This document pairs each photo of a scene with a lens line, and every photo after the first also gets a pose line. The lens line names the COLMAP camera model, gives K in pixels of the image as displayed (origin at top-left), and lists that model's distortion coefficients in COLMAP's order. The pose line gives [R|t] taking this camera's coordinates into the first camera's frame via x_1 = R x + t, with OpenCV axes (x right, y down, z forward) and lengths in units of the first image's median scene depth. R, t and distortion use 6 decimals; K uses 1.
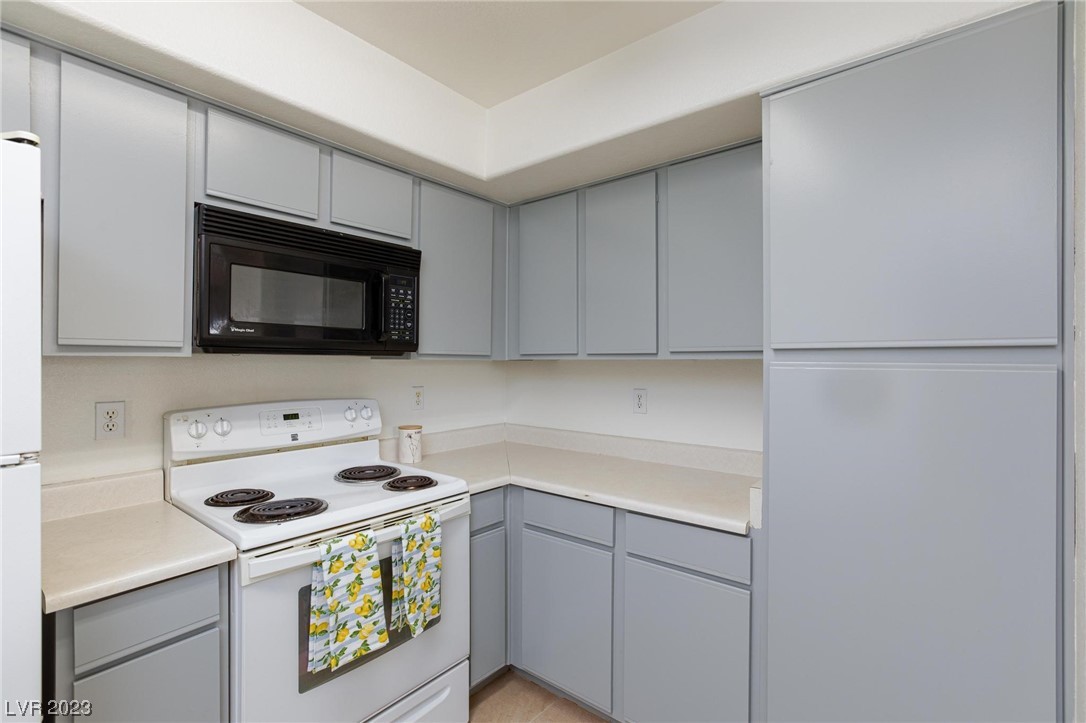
lens RADIAL K [[492.8, 0, 538.9], [0, 492.8, 363.4], [0, 0, 1]] dist [-0.002060, 0.001384]
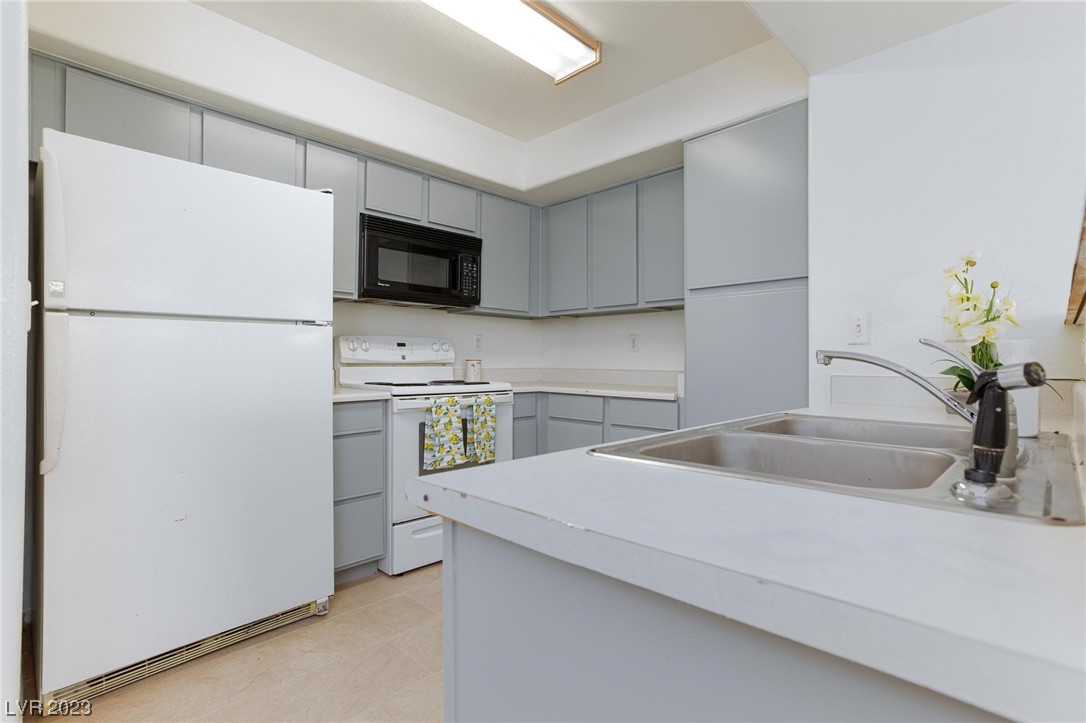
lens RADIAL K [[517.0, 0, 541.9], [0, 517.0, 352.8], [0, 0, 1]] dist [0.002078, 0.000689]
pose [[0.995773, -0.001005, -0.091840, 0.107194], [-0.000831, 0.999800, -0.019960, 0.180326], [0.091842, 0.019952, 0.995574, -0.660604]]
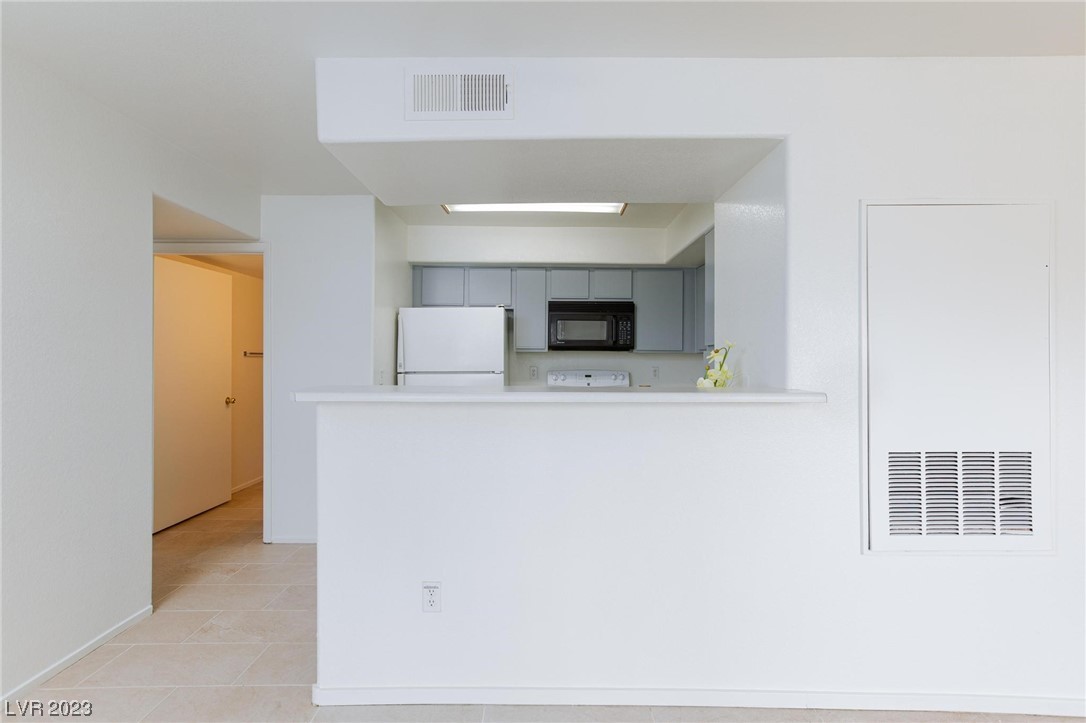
lens RADIAL K [[517.0, 0, 543.7], [0, 517.0, 361.2], [0, 0, 1]] dist [0.002078, 0.000689]
pose [[0.629934, 0.006853, -0.776618, 1.481160], [-0.006331, 0.999973, 0.003689, 0.027635], [0.776623, 0.002593, 0.629961, -0.873324]]
